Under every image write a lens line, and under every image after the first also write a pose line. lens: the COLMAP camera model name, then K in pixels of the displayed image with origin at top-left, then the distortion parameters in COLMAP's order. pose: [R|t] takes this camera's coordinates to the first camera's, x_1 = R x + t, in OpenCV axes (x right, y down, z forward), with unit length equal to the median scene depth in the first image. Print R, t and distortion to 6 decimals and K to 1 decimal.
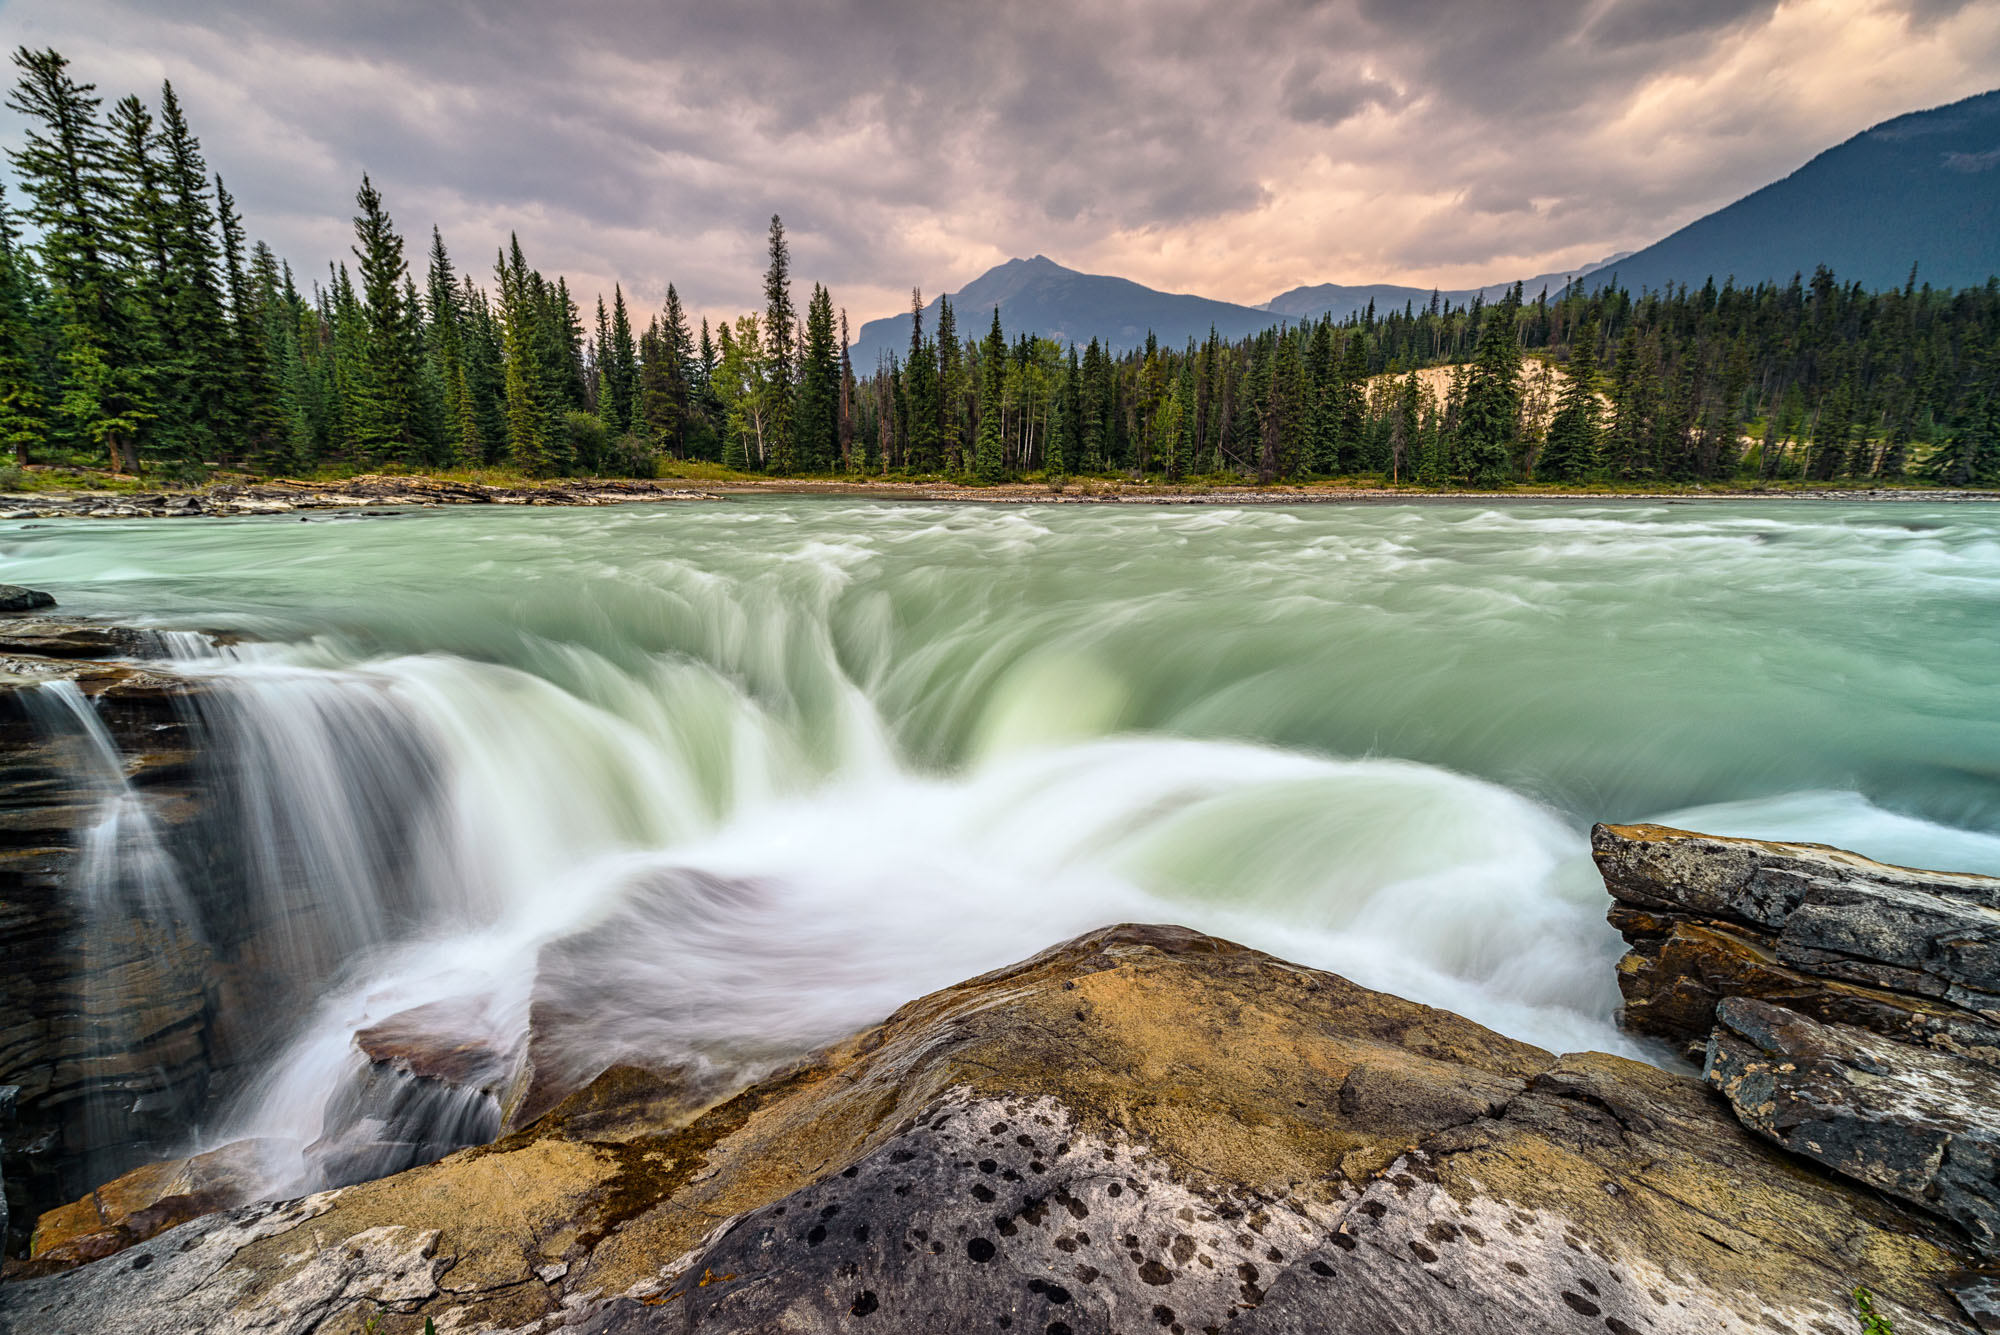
lens RADIAL K [[758.4, 0, 1000.0], [0, 758.4, 667.5], [0, 0, 1]] dist [-0.002350, -0.000797]
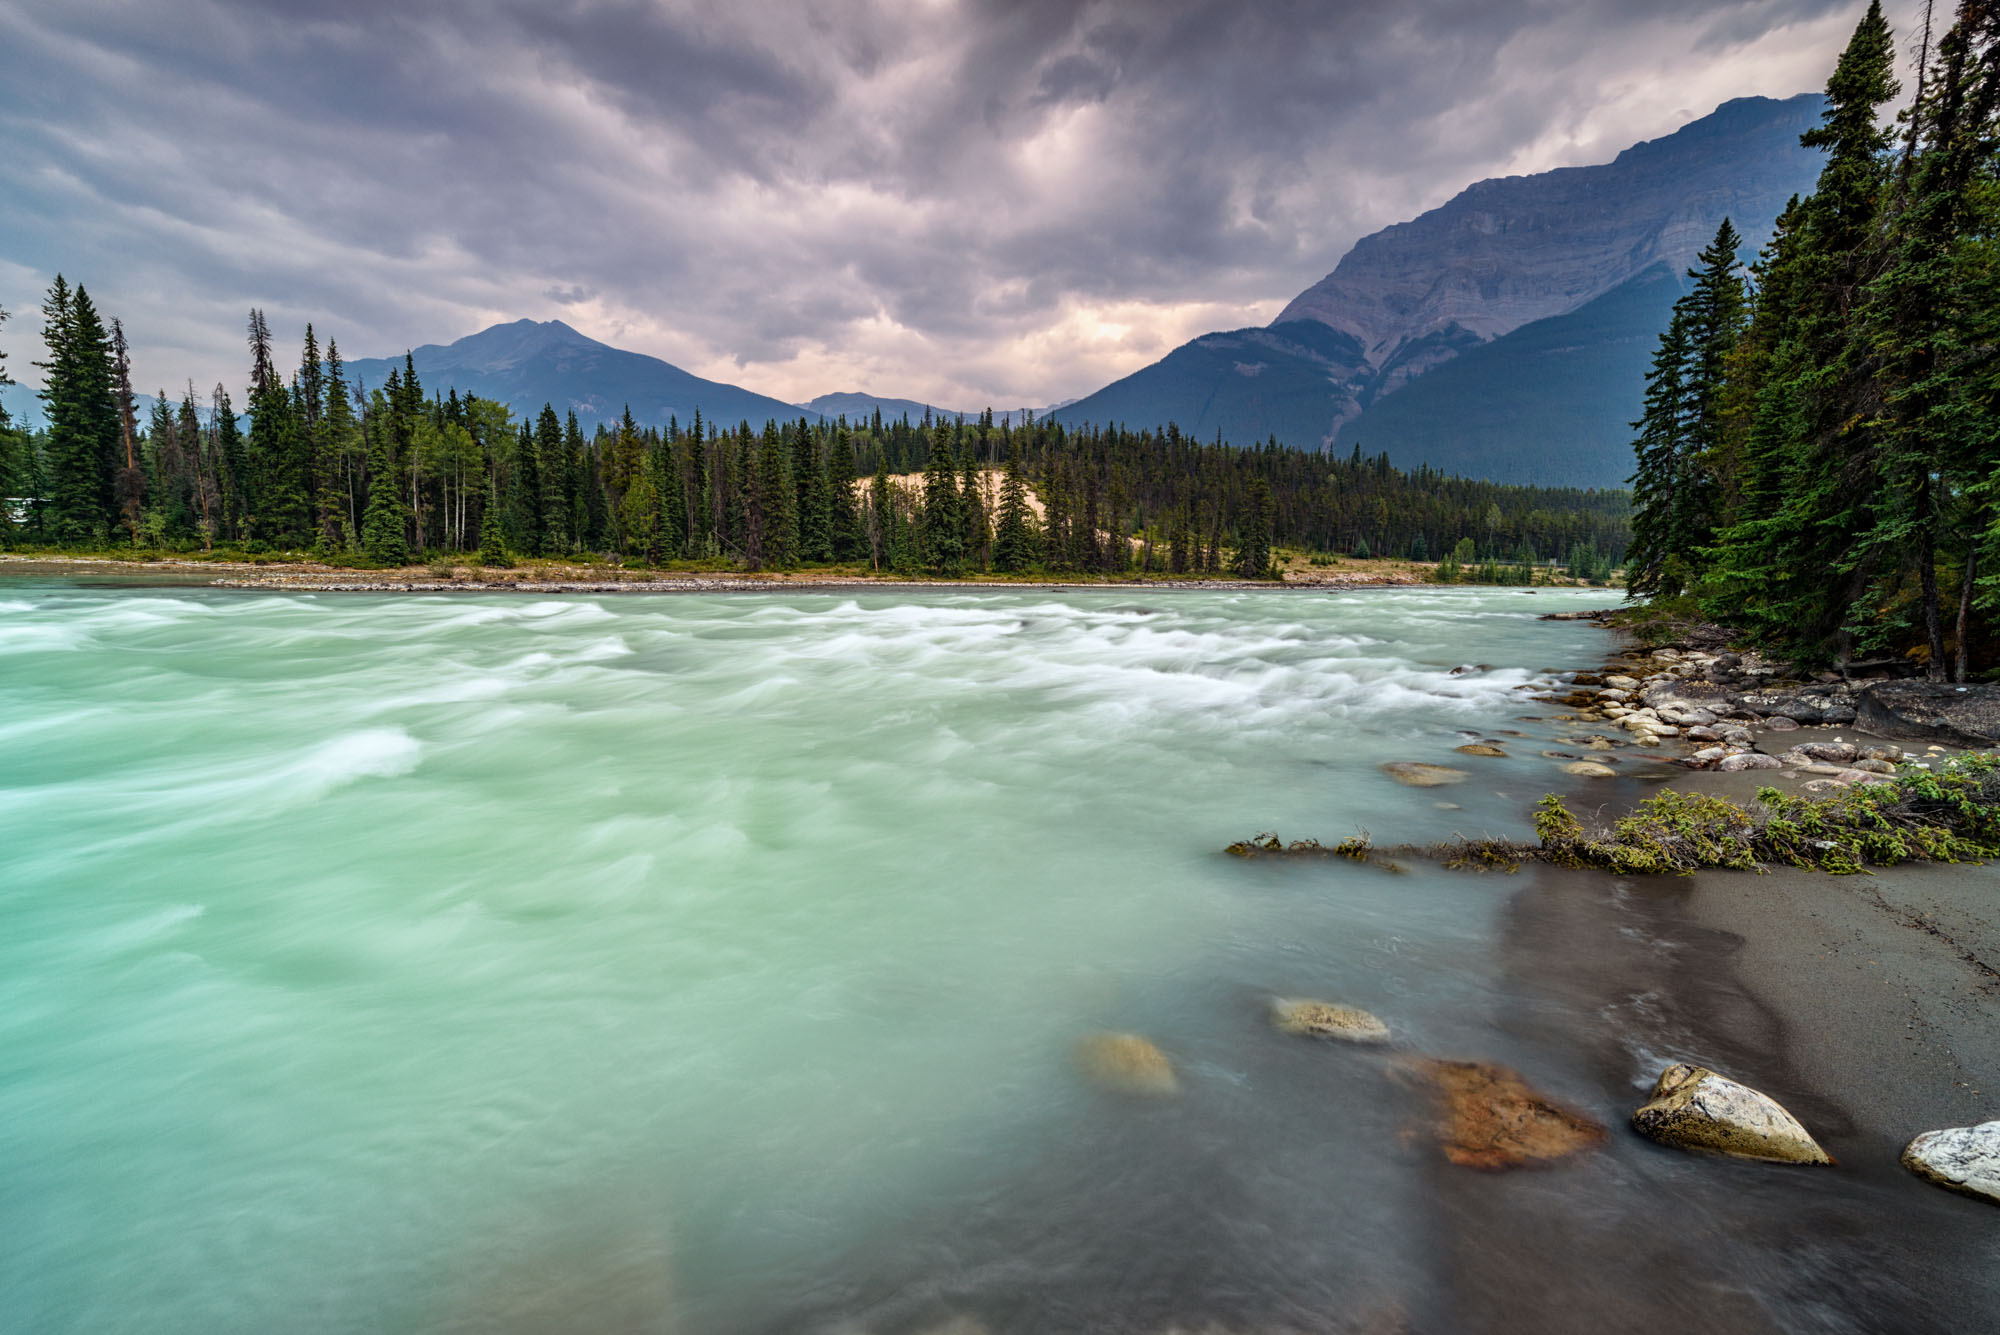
lens RADIAL K [[758.4, 0, 1000.0], [0, 758.4, 667.5], [0, 0, 1]] dist [-0.002350, -0.000797]
pose [[0.858440, -0.050377, 0.510434, 0.119039], [0.105875, 0.991137, -0.080239, -0.007811], [-0.501868, 0.122923, 0.856165, 0.024966]]
